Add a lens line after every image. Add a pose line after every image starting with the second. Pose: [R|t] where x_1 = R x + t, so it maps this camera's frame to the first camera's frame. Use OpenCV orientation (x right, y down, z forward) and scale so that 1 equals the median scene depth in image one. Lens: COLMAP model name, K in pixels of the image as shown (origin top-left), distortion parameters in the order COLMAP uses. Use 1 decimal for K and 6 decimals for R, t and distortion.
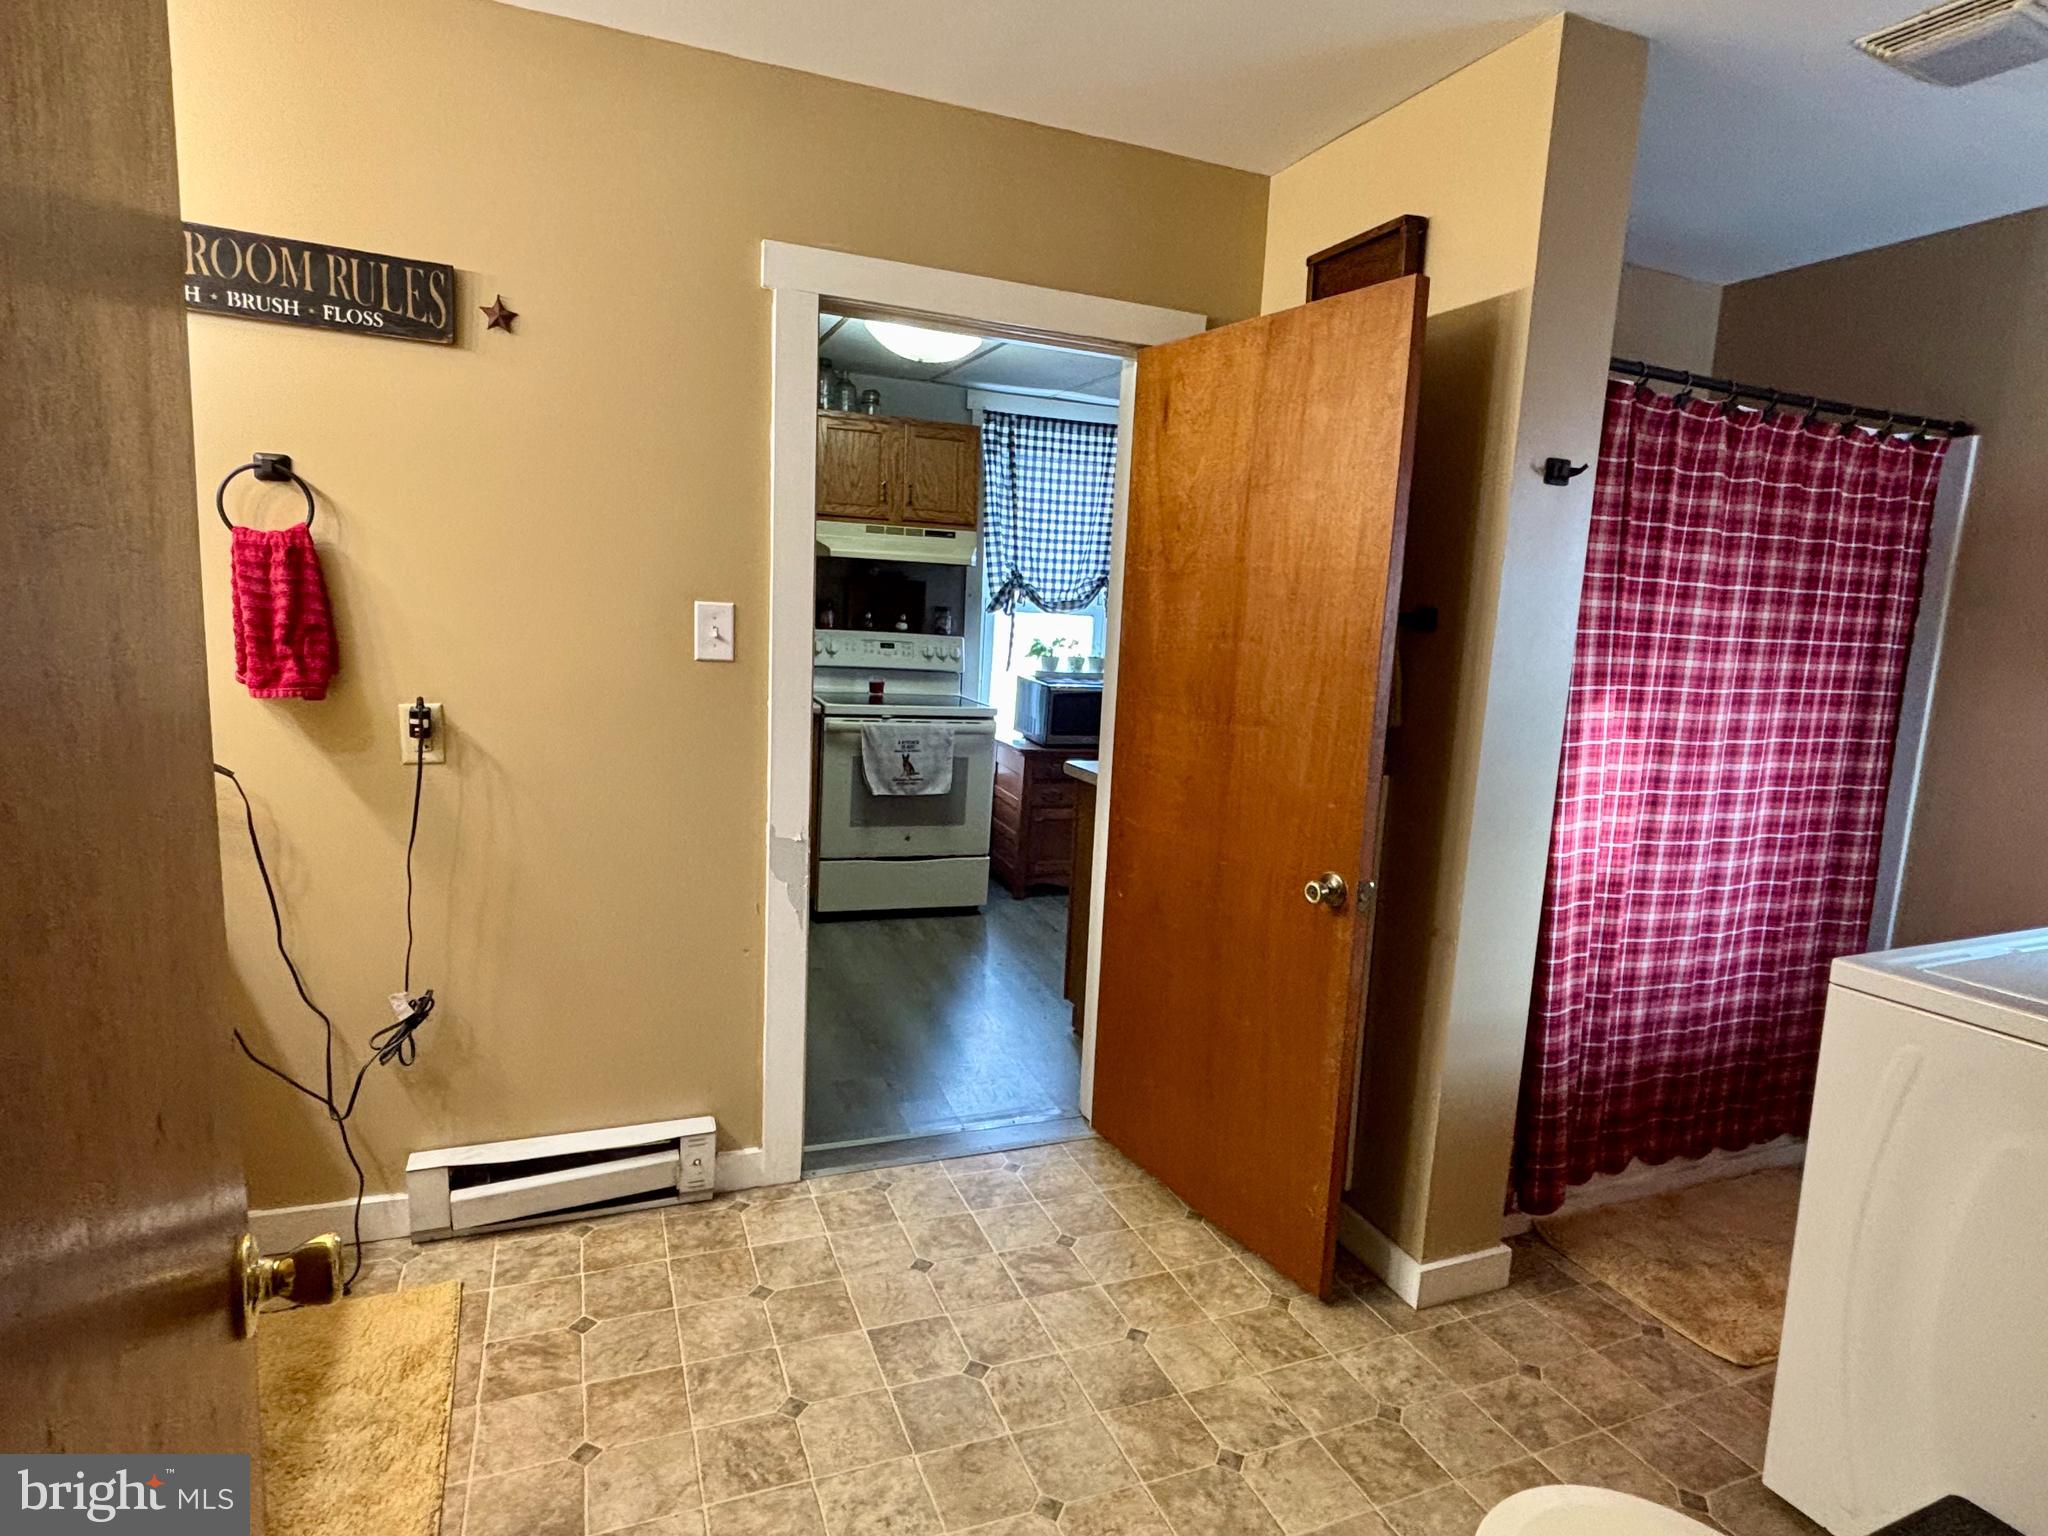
lens RADIAL K [[1104.9, 0, 1027.1], [0, 1104.9, 779.2], [0, 0, 1]] dist [-0.001136, 0.005745]
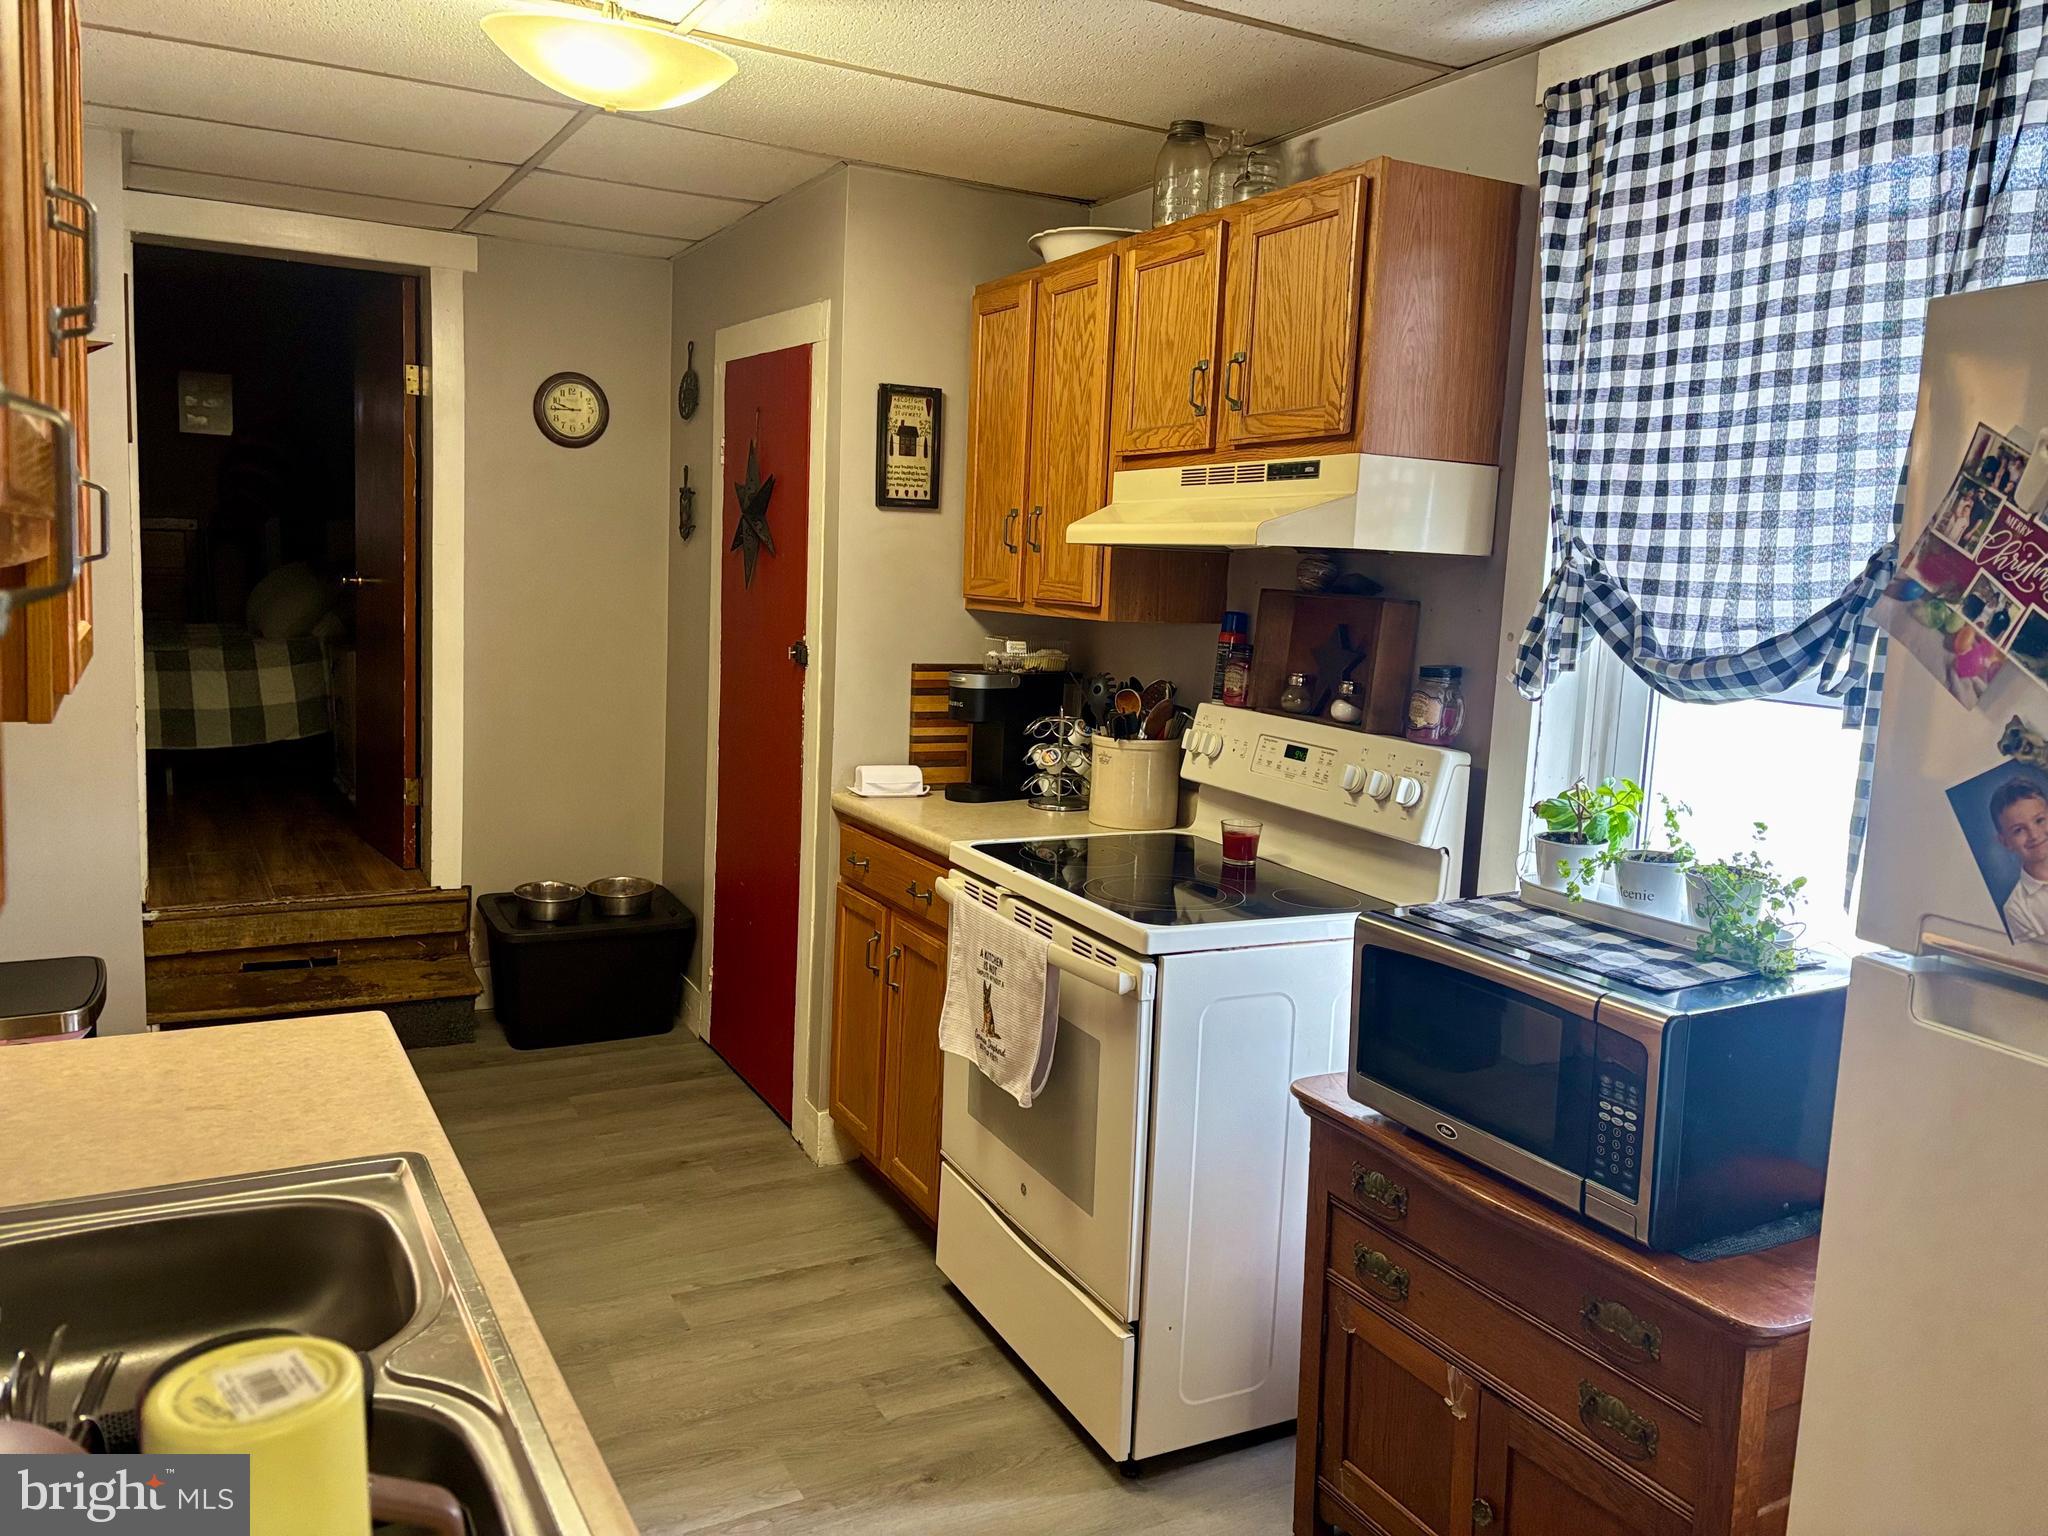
lens RADIAL K [[1578.9, 0, 1017.2], [0, 1578.9, 757.7], [0, 0, 1]] dist [0.043227, 0.005623]
pose [[0.106569, 0.074371, -0.991520, 0.455010], [-0.201004, 0.978222, 0.051770, -0.131087], [0.973776, 0.193782, 0.119197, 0.842348]]
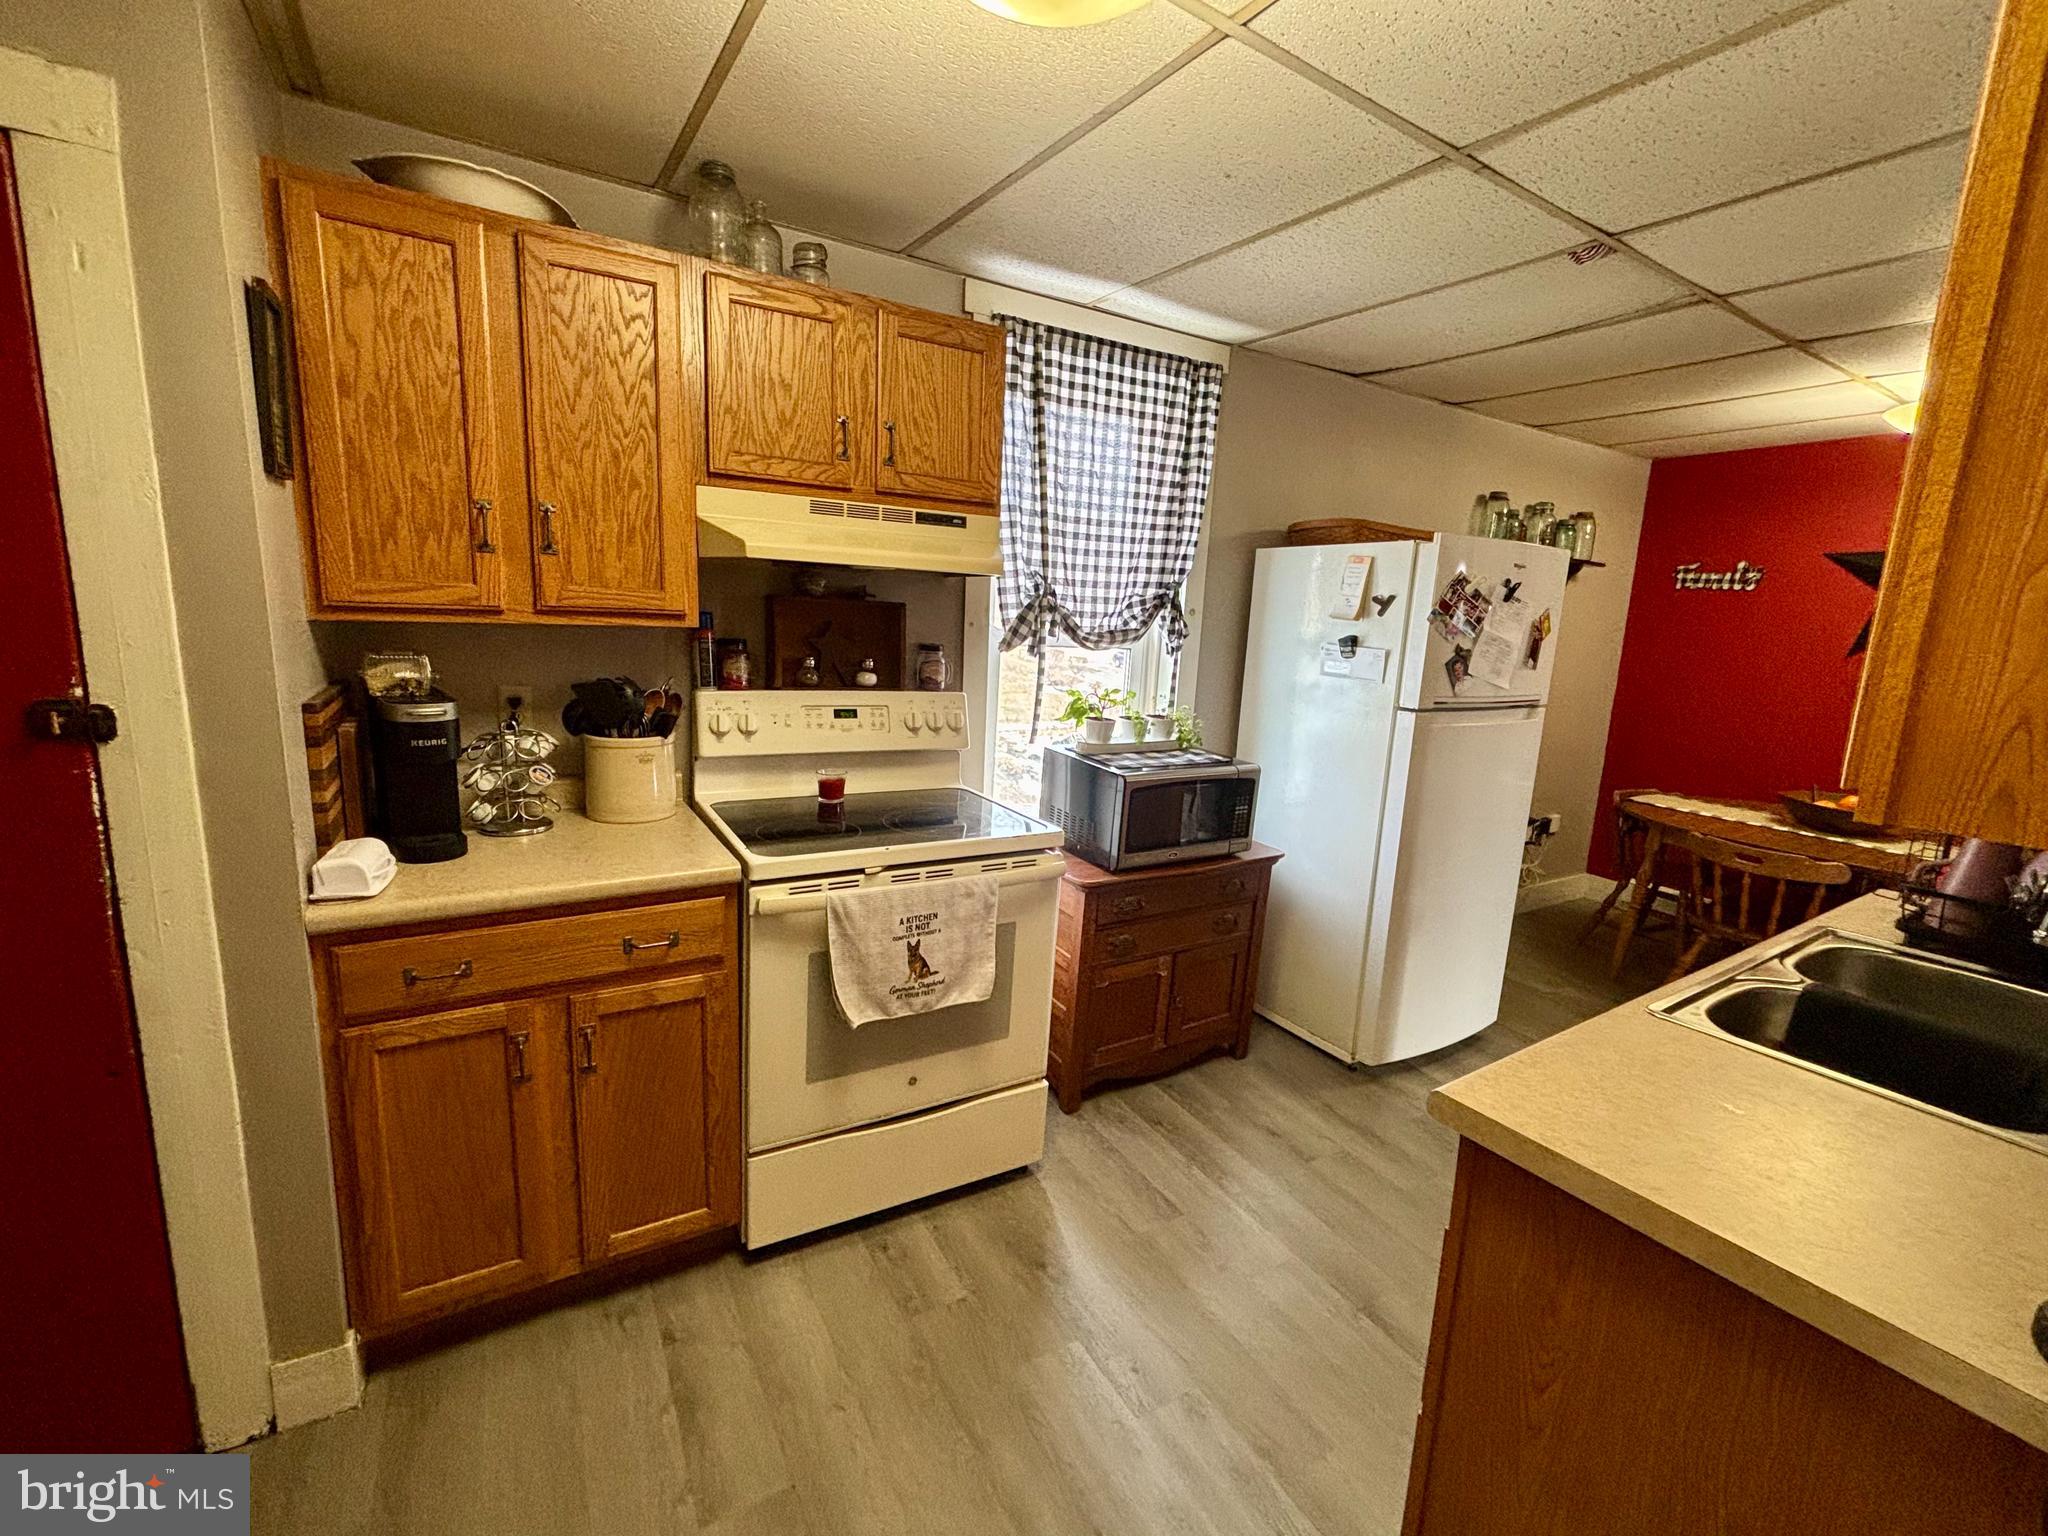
lens RADIAL K [[876.1, 0, 1025.7], [0, 876.1, 767.3], [0, 0, 1]] dist [0.003474, -0.000664]
pose [[0.984429, -0.035683, 0.172124, -0.115139], [0.031112, 0.999090, 0.029183, -0.105173], [-0.173009, -0.023373, 0.984643, 0.537402]]
